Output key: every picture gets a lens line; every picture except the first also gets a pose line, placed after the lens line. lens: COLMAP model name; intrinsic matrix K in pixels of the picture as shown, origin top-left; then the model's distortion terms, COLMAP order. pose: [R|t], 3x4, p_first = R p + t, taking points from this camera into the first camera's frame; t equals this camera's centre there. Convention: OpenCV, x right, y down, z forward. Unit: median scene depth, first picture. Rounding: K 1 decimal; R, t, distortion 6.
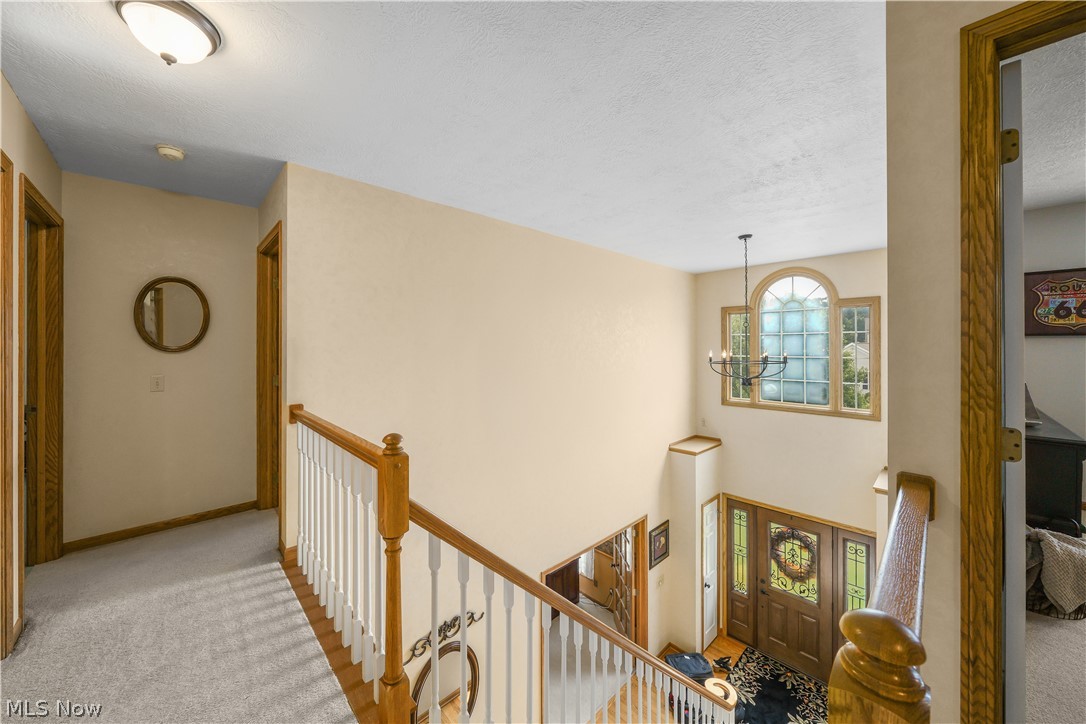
lens RADIAL K [[385.7, 0, 533.0], [0, 385.7, 347.6], [0, 0, 1]] dist [-0.002103, -0.000187]
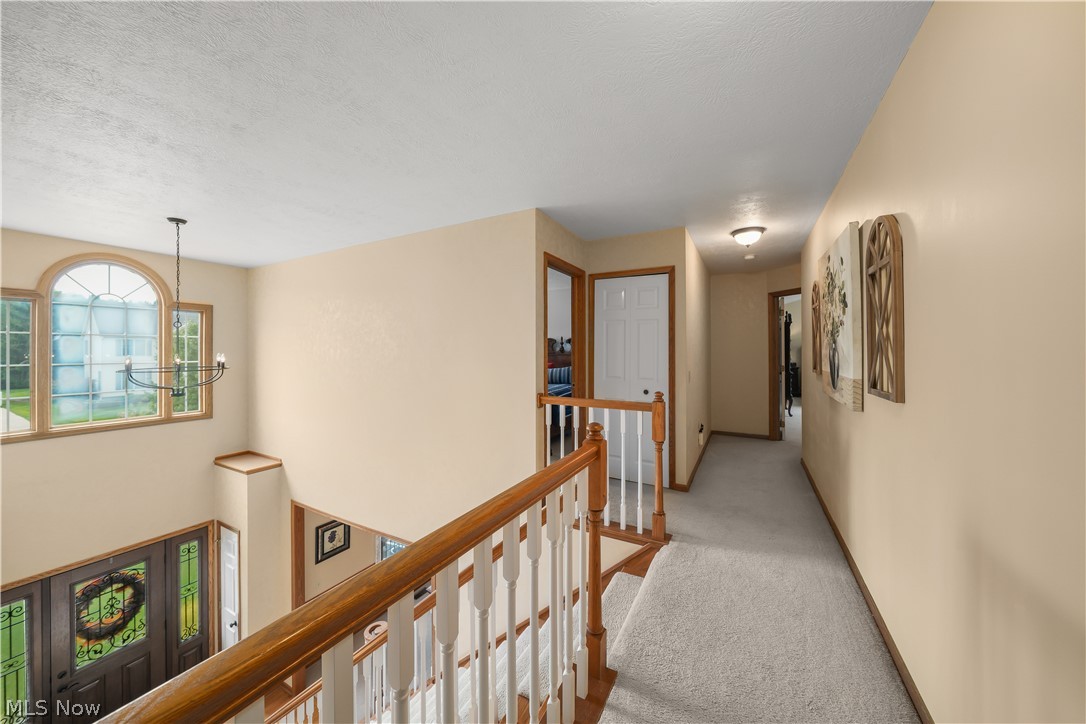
lens RADIAL K [[385.7, 0, 533.0], [0, 385.7, 347.6], [0, 0, 1]] dist [-0.002103, -0.000187]
pose [[-0.294505, 0.008000, 0.955617, -0.384454], [0.000592, 0.999966, -0.008189, -0.001567], [-0.955650, -0.001846, -0.294500, 0.397402]]
